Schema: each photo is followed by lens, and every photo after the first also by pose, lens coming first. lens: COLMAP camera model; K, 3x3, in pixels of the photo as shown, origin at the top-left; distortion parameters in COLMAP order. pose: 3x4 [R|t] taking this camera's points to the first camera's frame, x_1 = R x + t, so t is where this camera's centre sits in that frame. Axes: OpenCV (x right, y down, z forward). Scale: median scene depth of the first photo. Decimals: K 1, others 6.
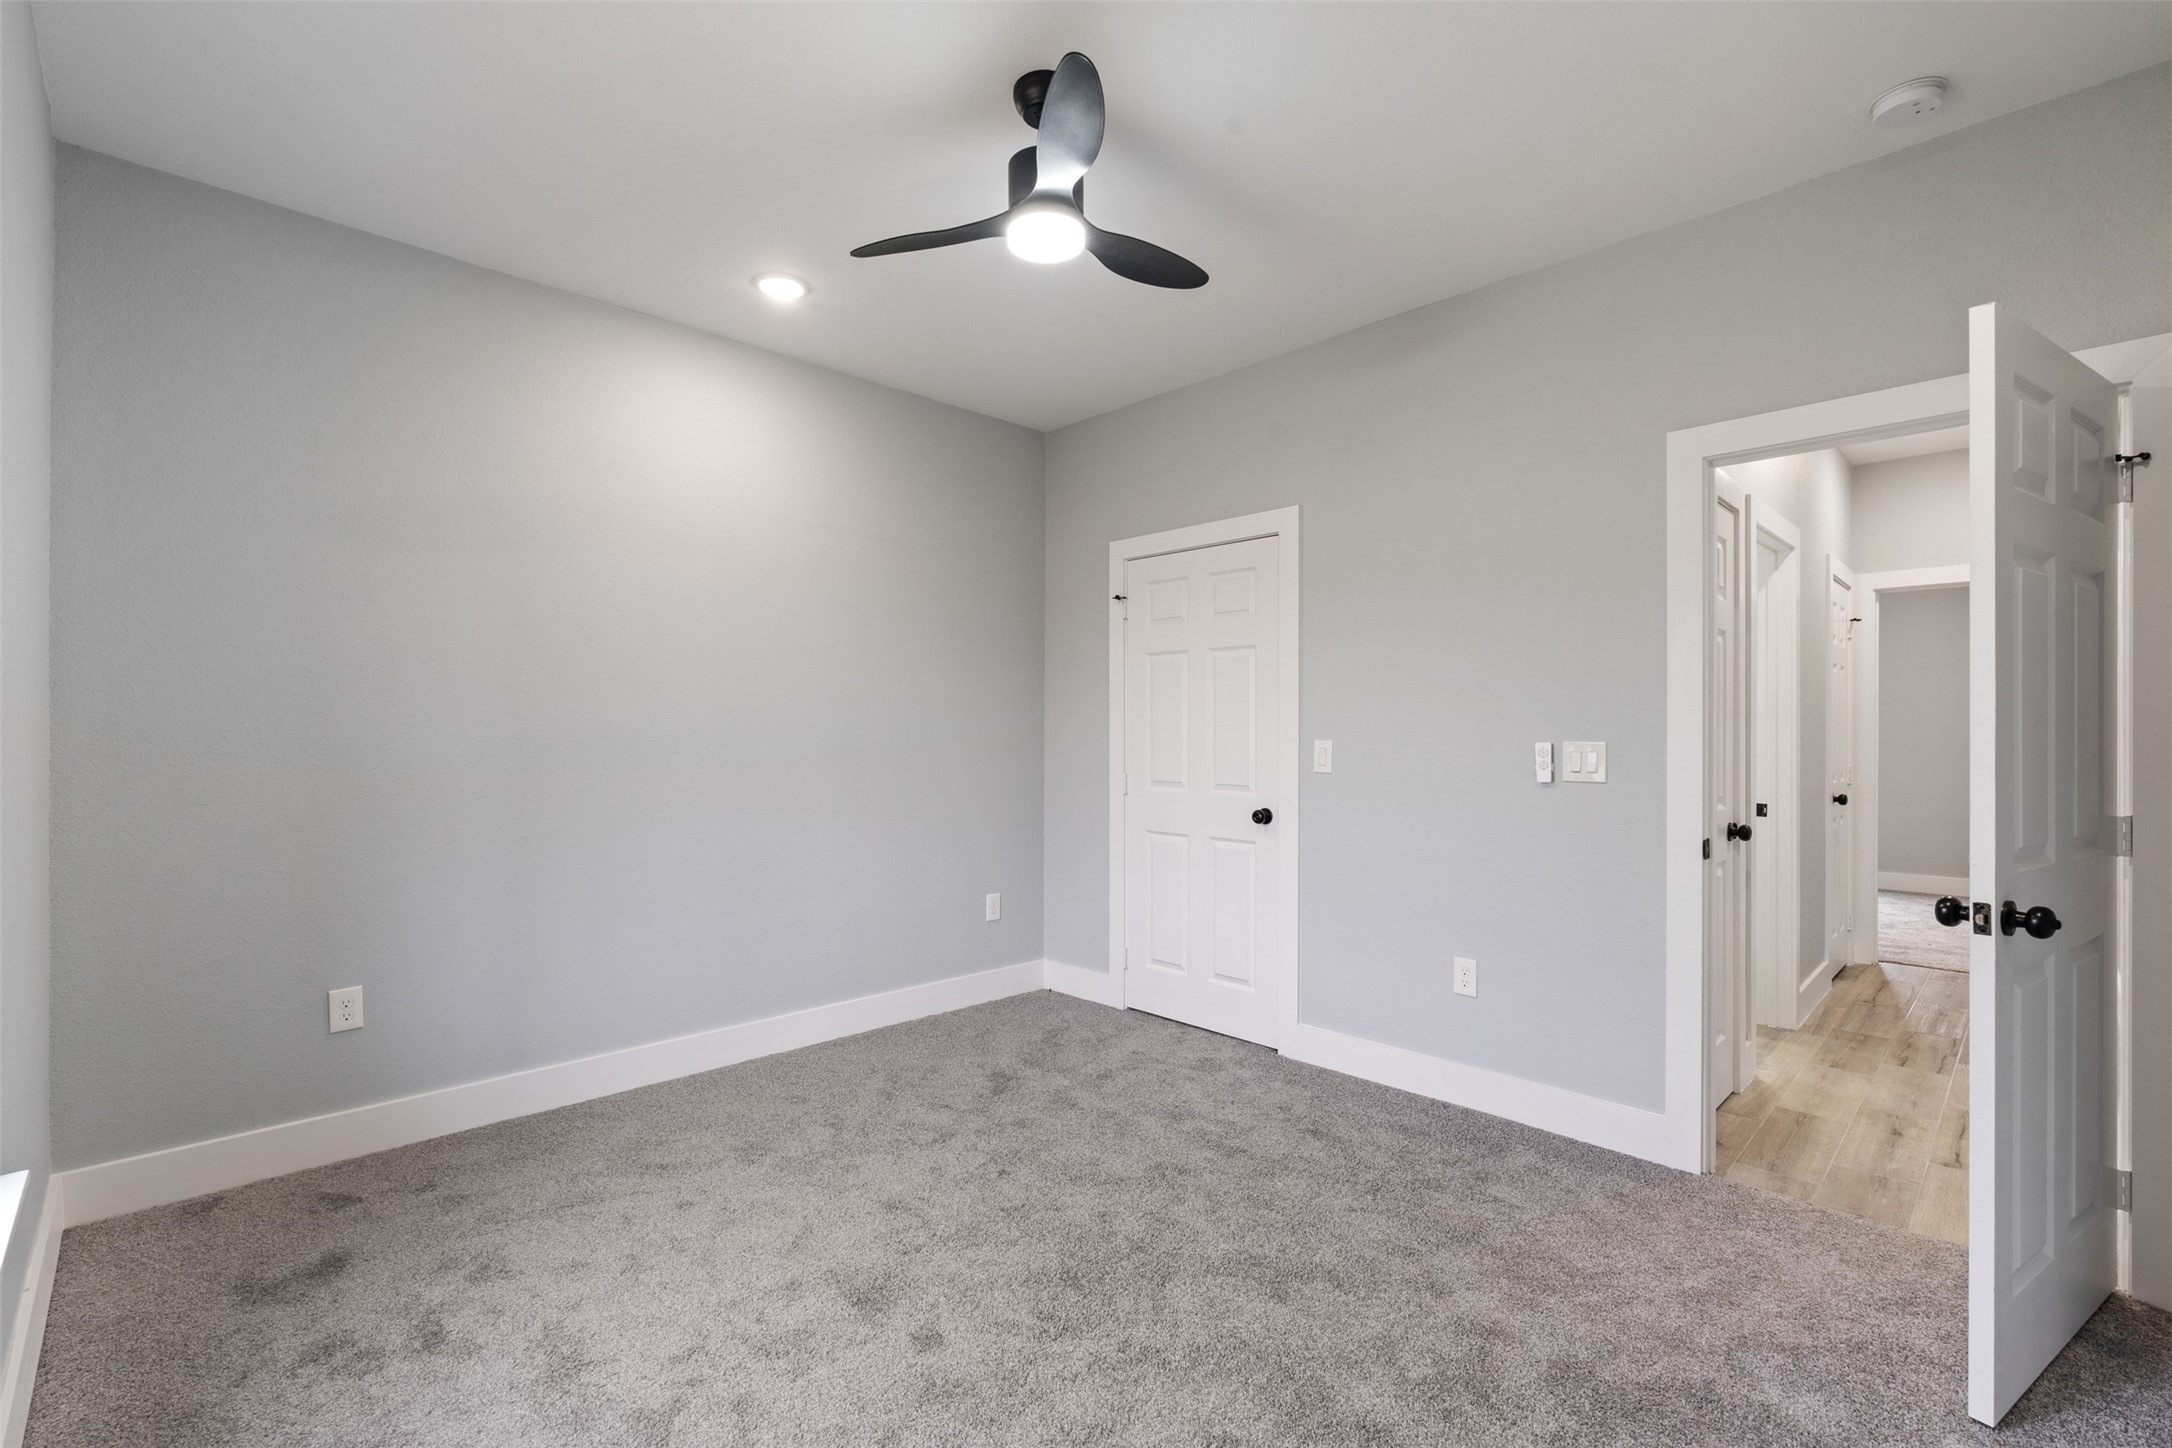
lens RADIAL K [[965.4, 0, 1086.0], [0, 965.4, 724.0], [0, 0, 1]] dist [0.001971, 0.000687]
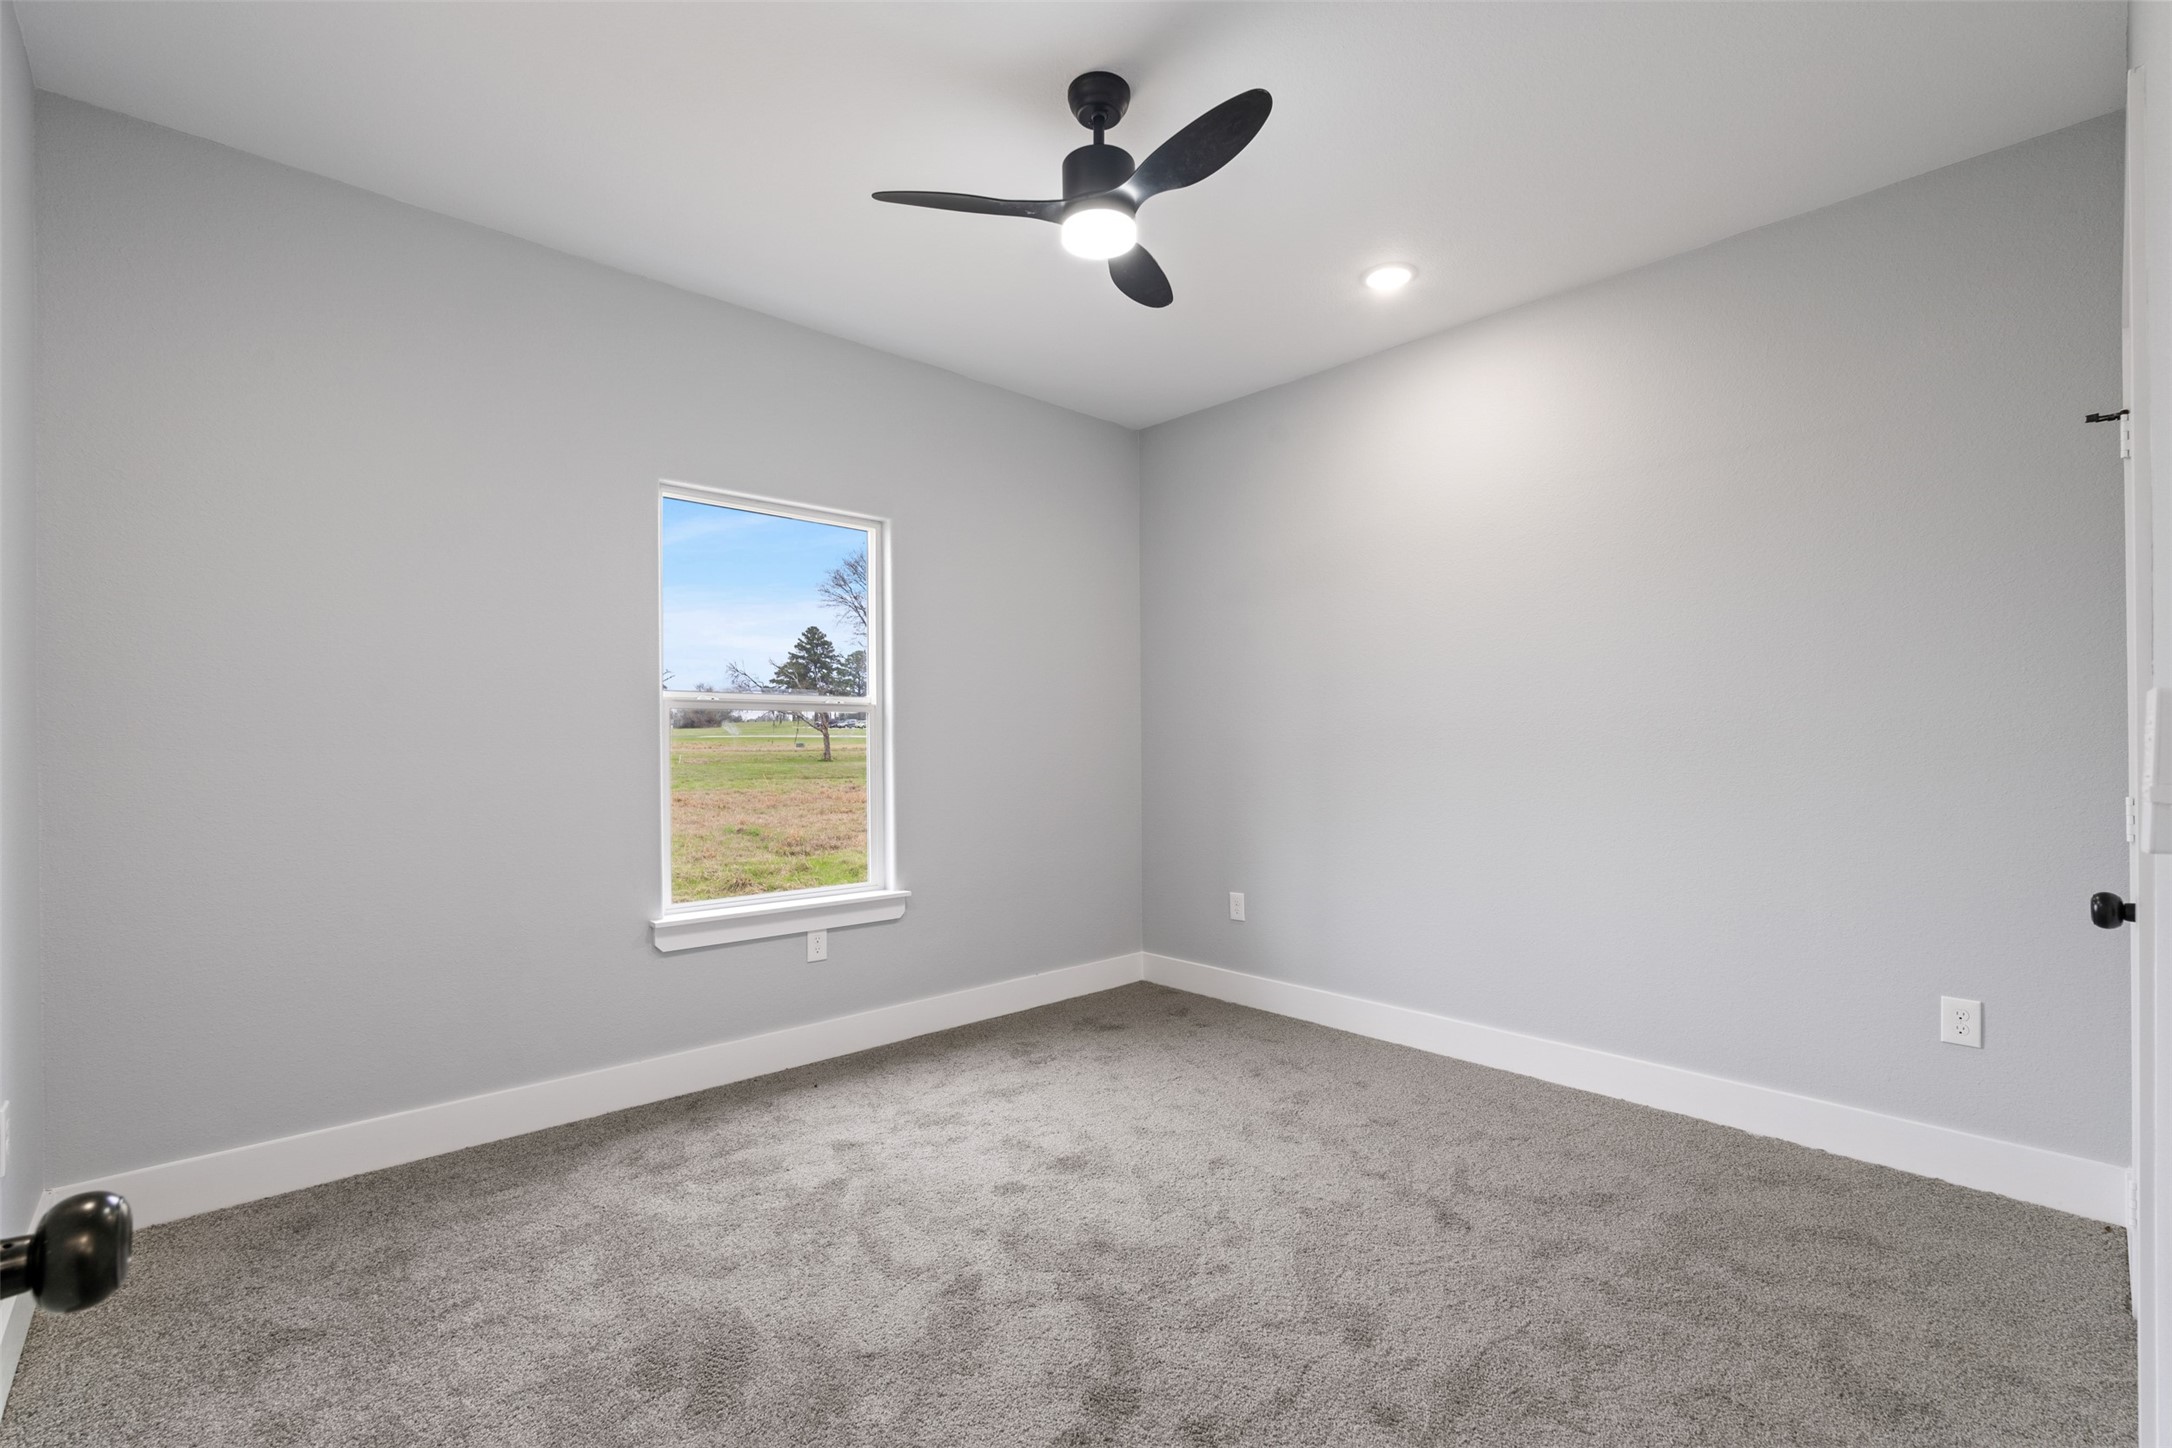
lens RADIAL K [[965.4, 0, 1086.0], [0, 965.4, 724.0], [0, 0, 1]] dist [0.001971, 0.000687]
pose [[-0.028145, -0.021649, -0.999369, 0.802972], [0.010531, 0.999704, -0.021953, 0.033844], [0.999548, -0.011142, -0.027909, 0.811576]]
